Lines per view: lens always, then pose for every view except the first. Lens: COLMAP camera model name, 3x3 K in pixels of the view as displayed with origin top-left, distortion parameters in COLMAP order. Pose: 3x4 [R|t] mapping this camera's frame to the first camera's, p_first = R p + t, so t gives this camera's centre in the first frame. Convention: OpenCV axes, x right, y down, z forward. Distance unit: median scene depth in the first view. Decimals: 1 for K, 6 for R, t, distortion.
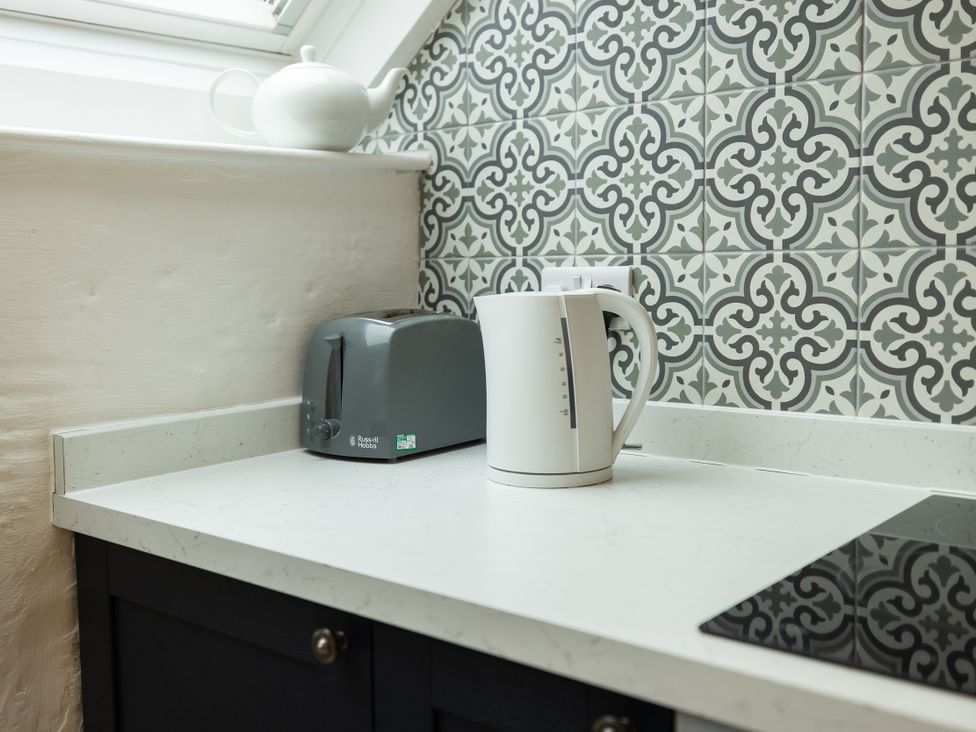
lens RADIAL K [[1051.6, 0, 491.8], [0, 1051.6, 361.4], [0, 0, 1]] dist [0.017427, 0.000000]
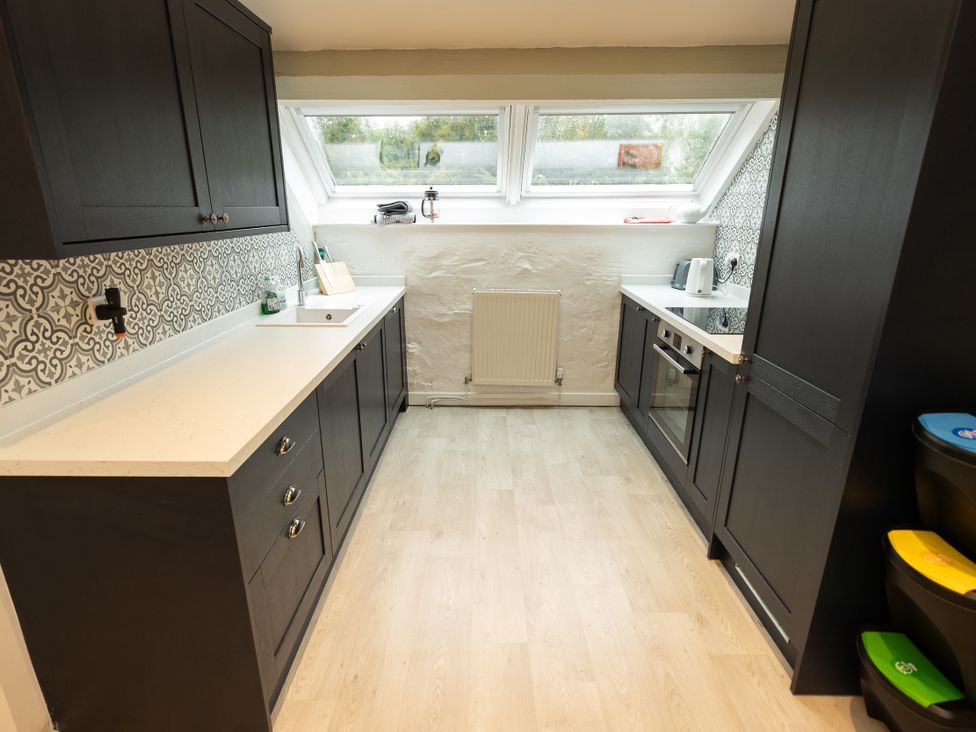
lens RADIAL K [[505.9, 0, 472.7], [0, 505.9, 360.1], [0, 0, 1]] dist [-0.004245, 0.000718]
pose [[0.625240, 0.247073, -0.740291, 1.145071], [-0.085477, 0.964537, 0.249723, -0.097877], [0.775738, -0.092859, 0.624186, -1.313356]]
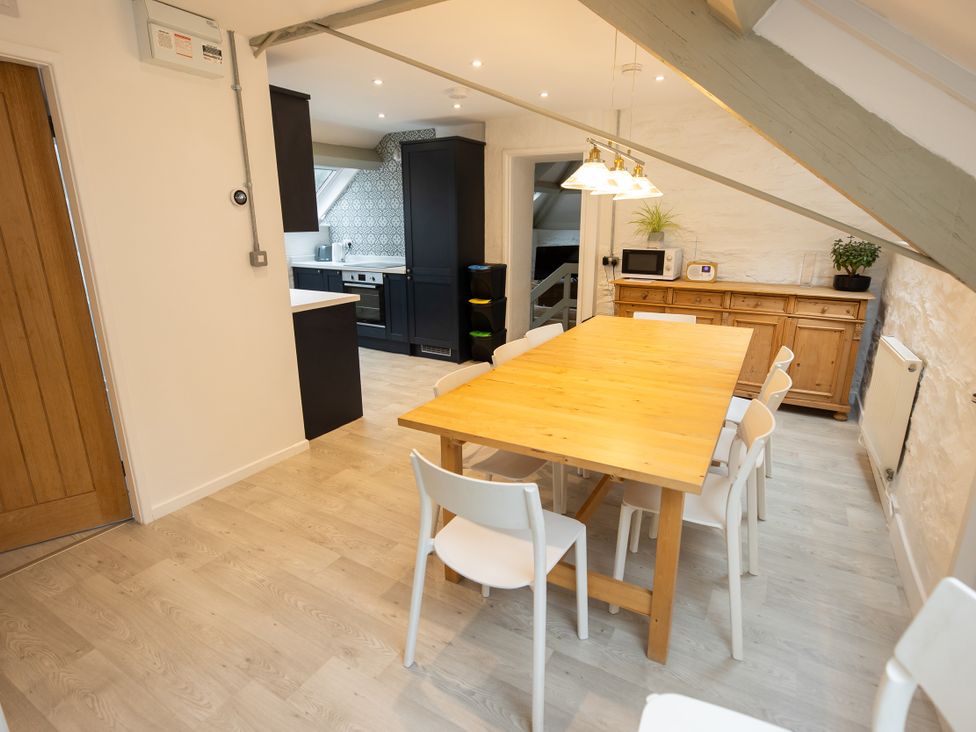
lens RADIAL K [[505.9, 0, 485.6], [0, 505.9, 359.4], [0, 0, 1]] dist [-0.004245, 0.000718]
pose [[0.987159, -0.024534, 0.157848, 0.566599], [-0.003523, 0.984551, 0.175061, 0.159590], [-0.159704, -0.173369, 0.971822, -3.678699]]
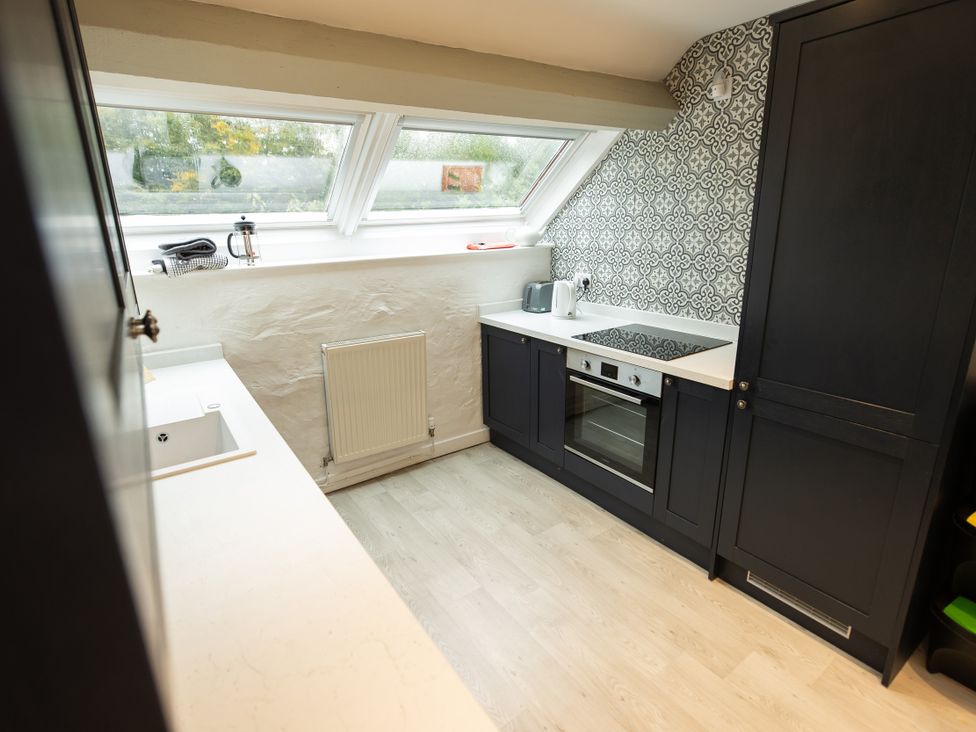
lens RADIAL K [[505.9, 0, 483.1], [0, 505.9, 361.3], [0, 0, 1]] dist [-0.004245, 0.000718]
pose [[0.962153, 0.069399, -0.263524, 0.294023], [-0.018085, 0.981158, 0.192358, -0.136647], [0.271908, -0.180312, 0.945280, -1.386161]]
